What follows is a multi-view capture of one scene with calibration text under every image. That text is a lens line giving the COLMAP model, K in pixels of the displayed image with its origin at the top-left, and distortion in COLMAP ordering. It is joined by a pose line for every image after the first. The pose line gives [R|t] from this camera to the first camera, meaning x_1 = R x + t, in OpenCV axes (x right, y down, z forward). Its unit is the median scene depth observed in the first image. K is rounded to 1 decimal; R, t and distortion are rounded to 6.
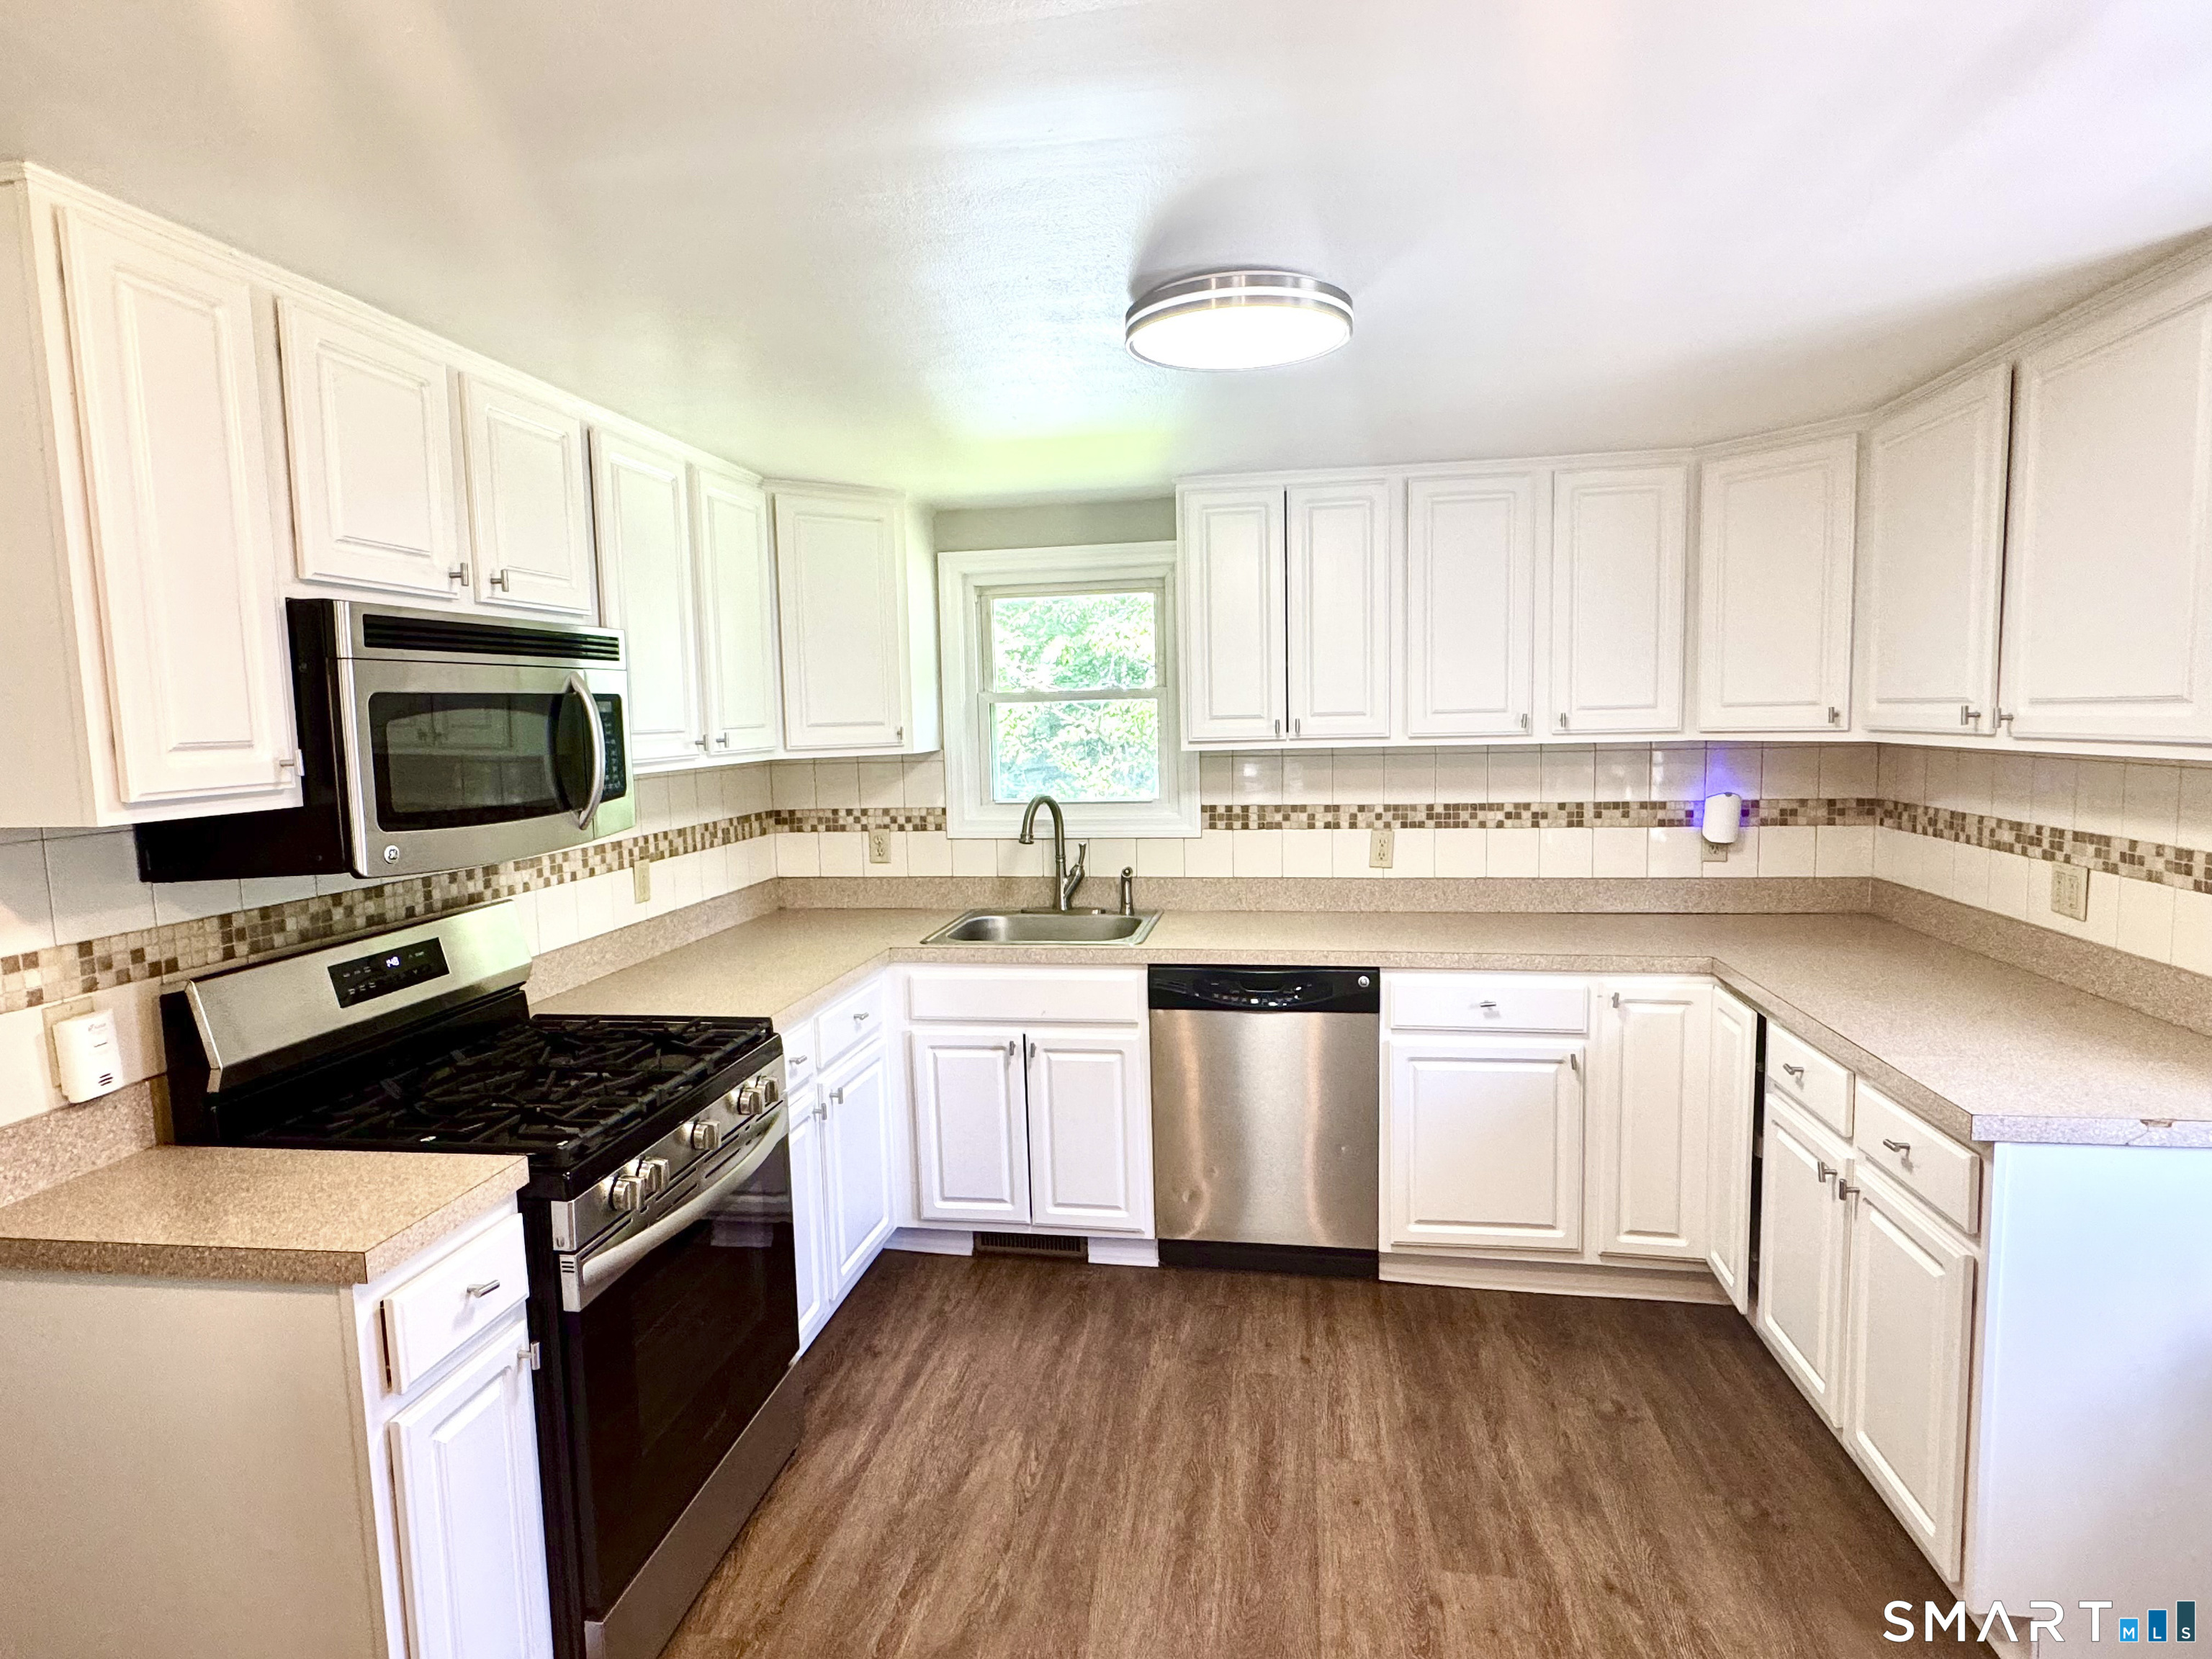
lens RADIAL K [[1184.6, 0, 1110.9], [0, 1184.6, 831.3], [0, 0, 1]] dist [-0.000244, 0.001005]
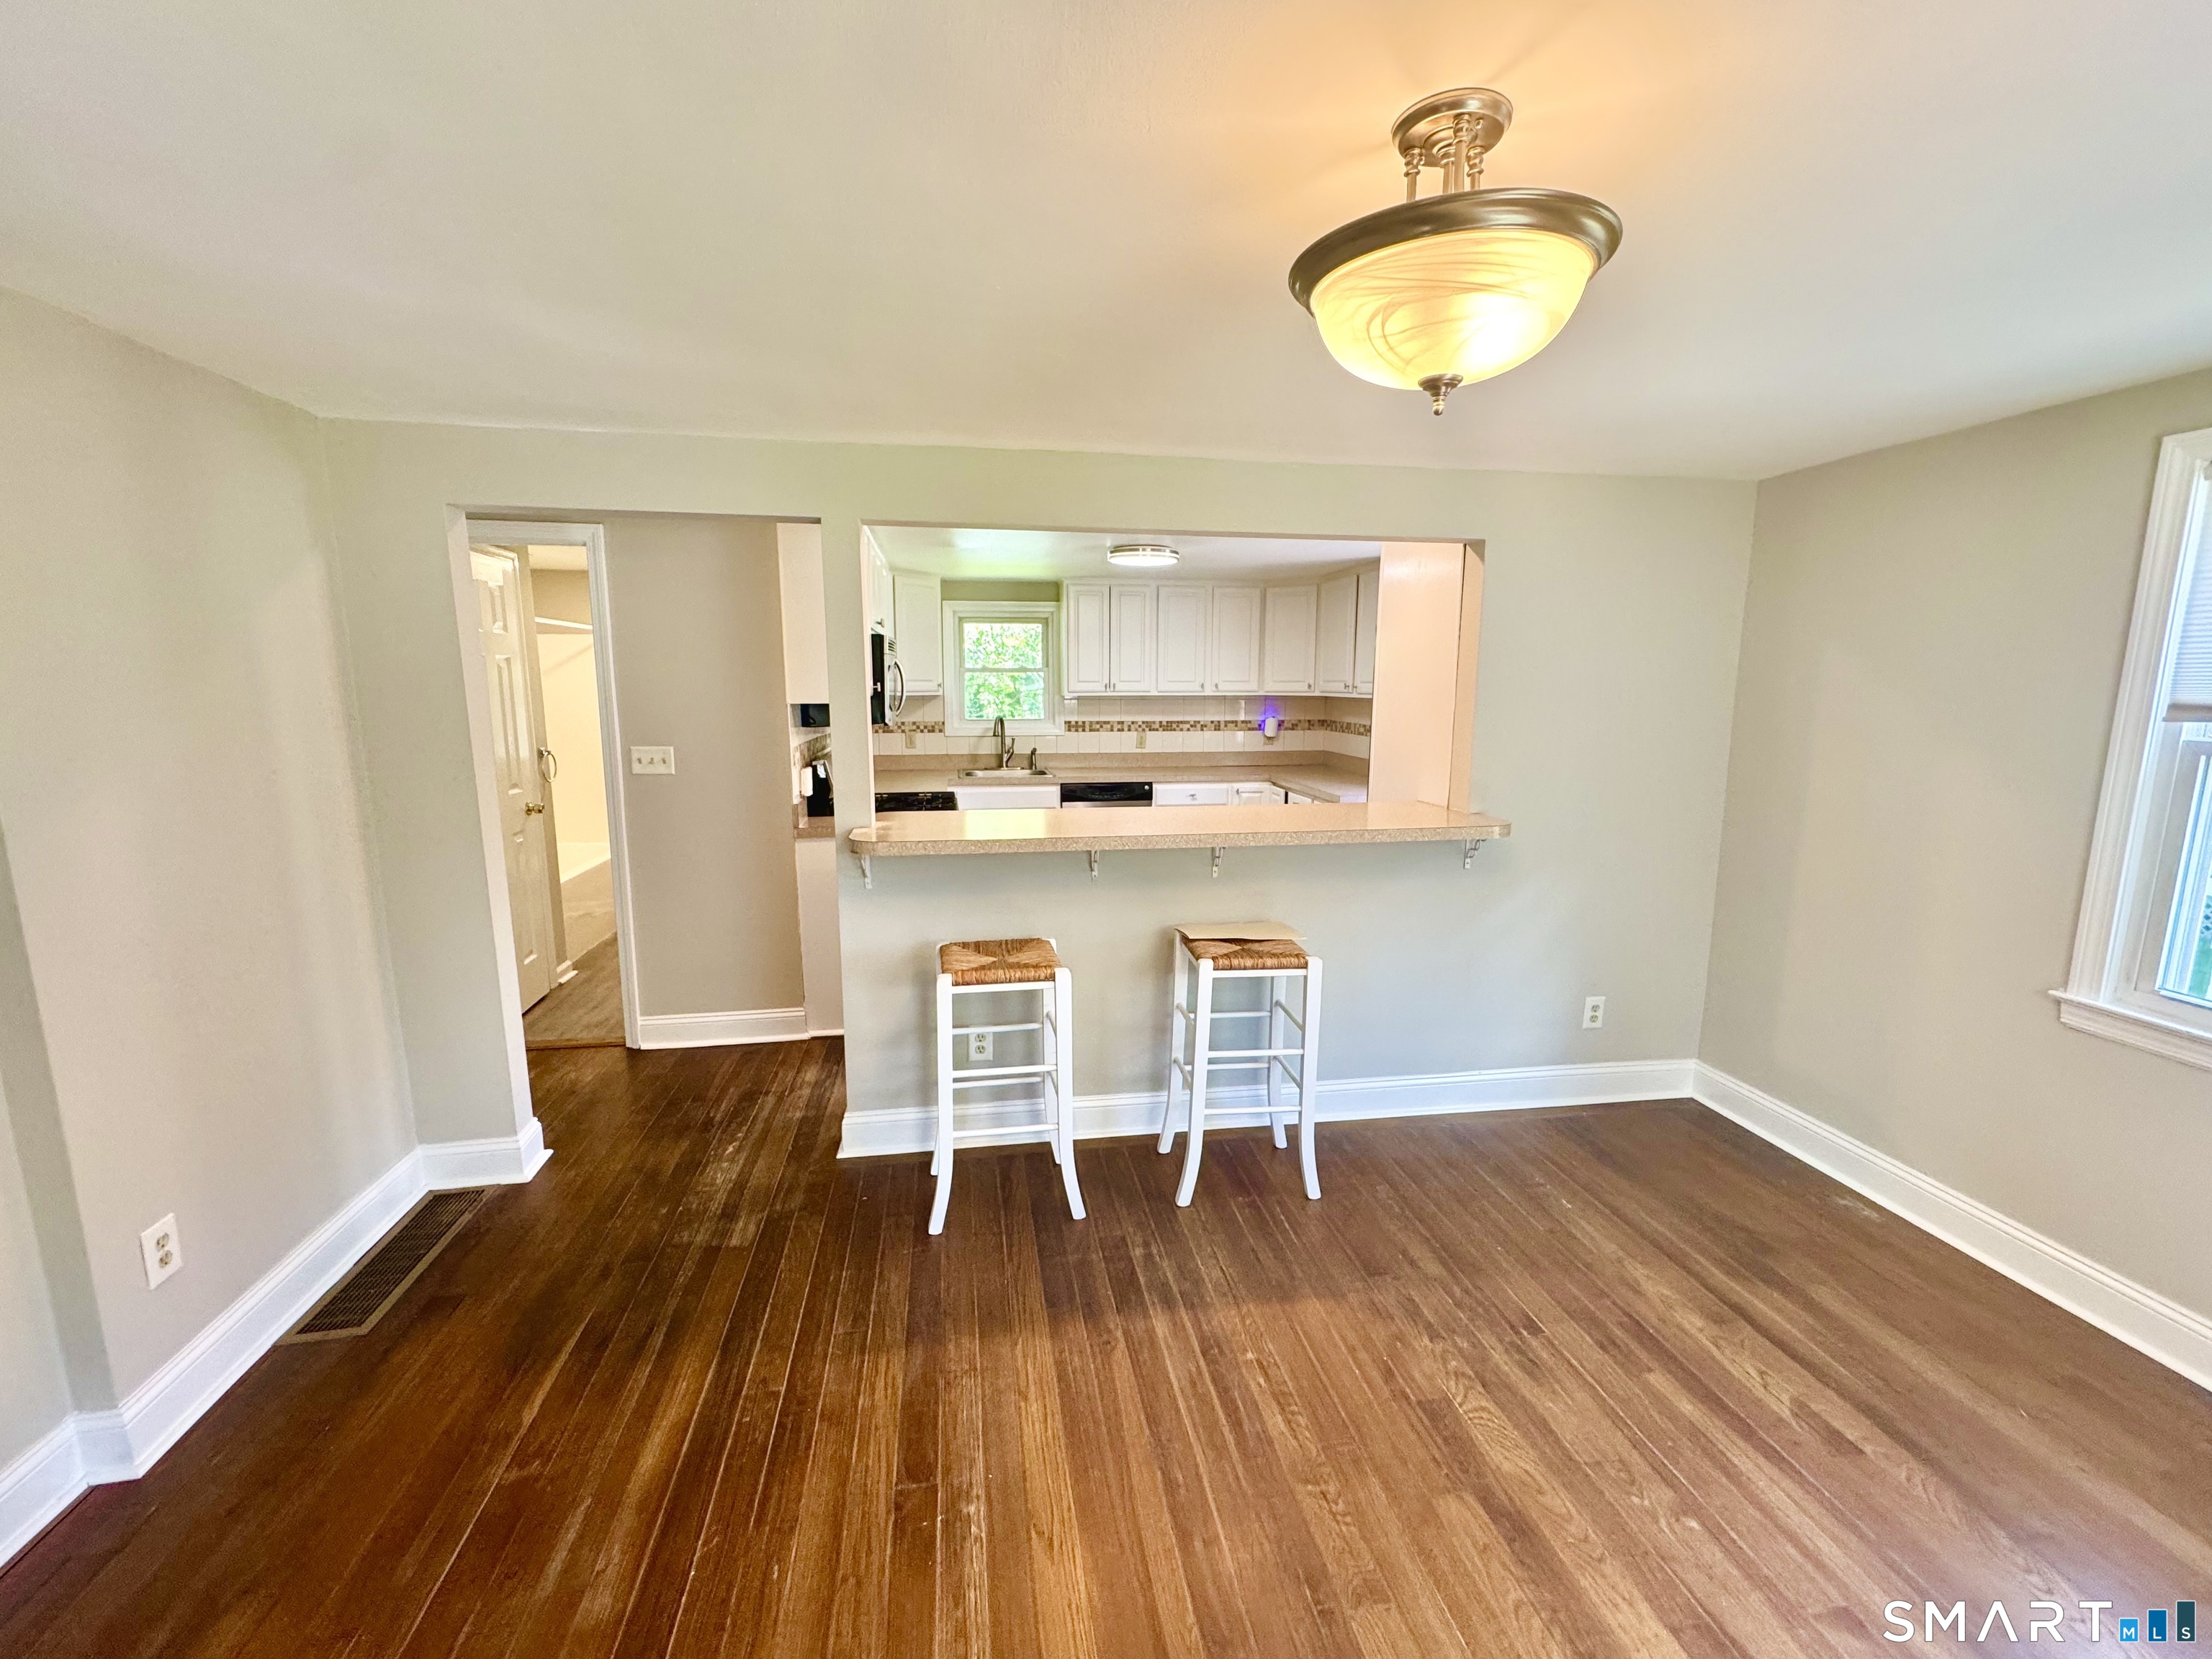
lens RADIAL K [[906.7, 0, 1113.6], [0, 906.7, 829.2], [0, 0, 1]] dist [-0.001048, 0.000109]
pose [[0.947826, -0.025975, 0.317729, -0.423654], [0.007729, 0.998255, 0.058551, 0.090658], [-0.318695, -0.053040, 0.946372, -0.735043]]
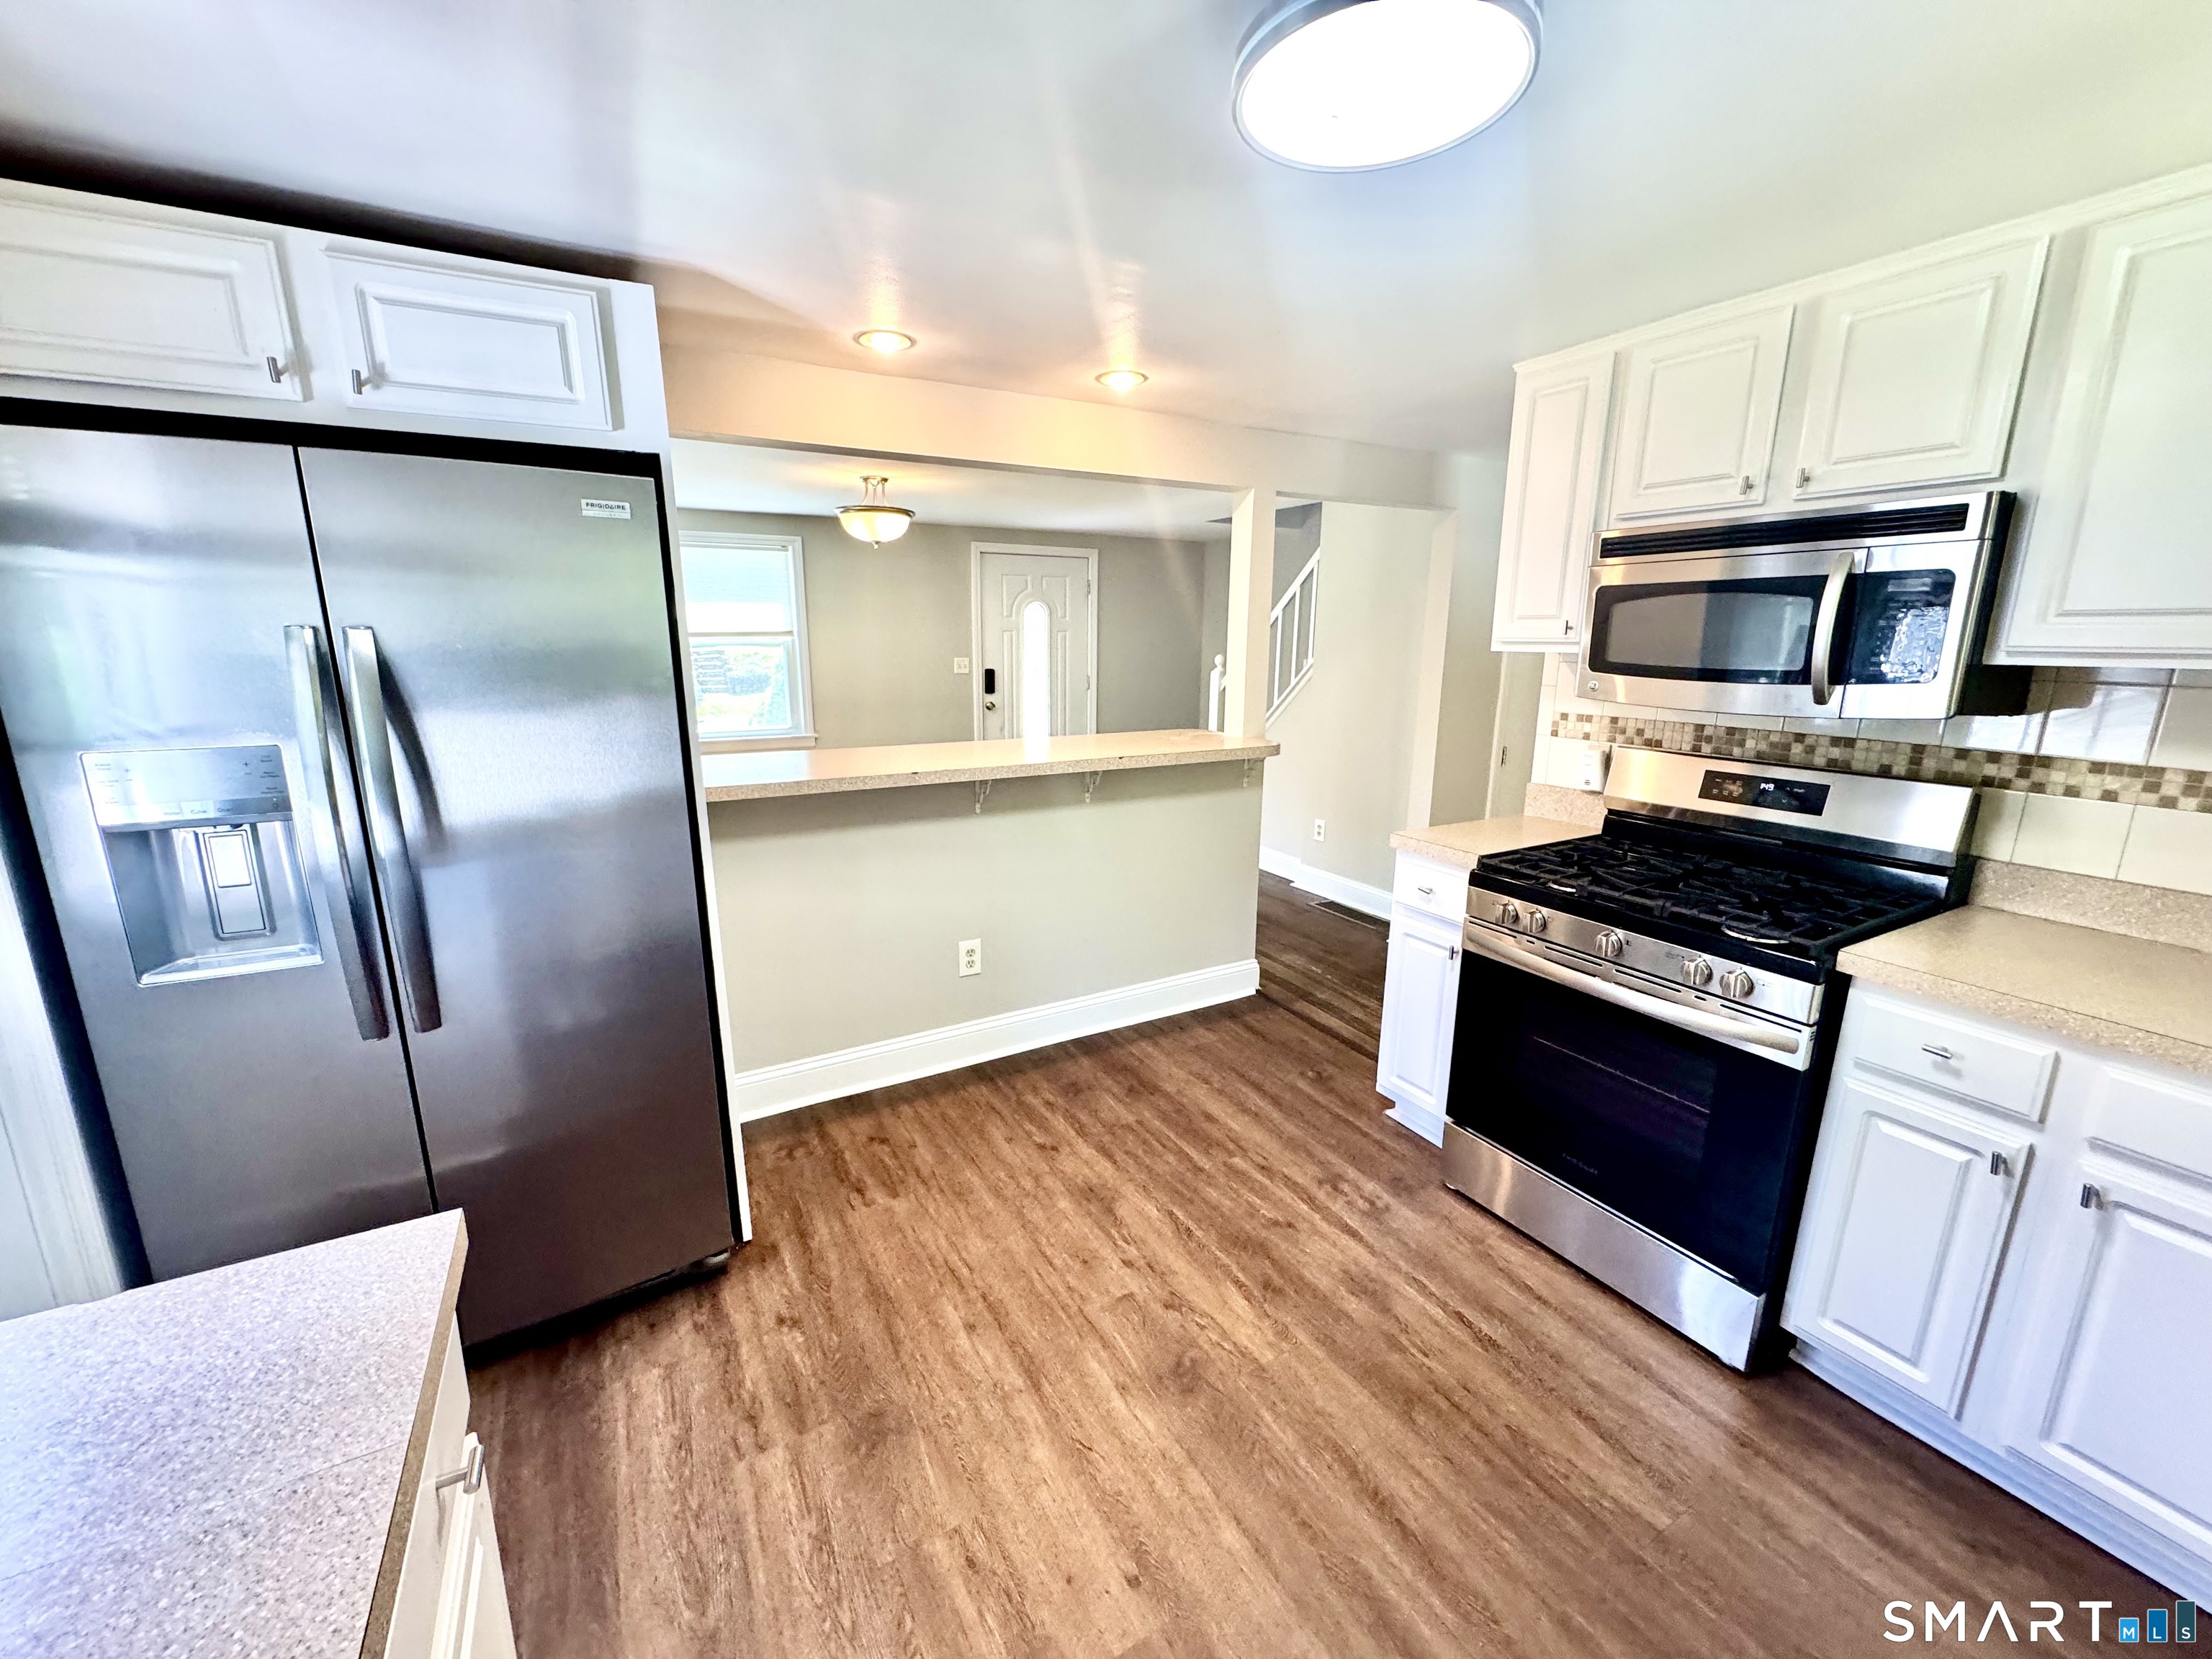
lens RADIAL K [[906.7, 0, 1104.1], [0, 906.7, 843.8], [0, 0, 1]] dist [-0.001048, 0.000109]
pose [[-0.789578, 0.156736, -0.593296, 0.557096], [-0.049068, 0.947610, 0.315639, -0.106120], [0.611686, 0.278333, -0.740521, 1.208676]]
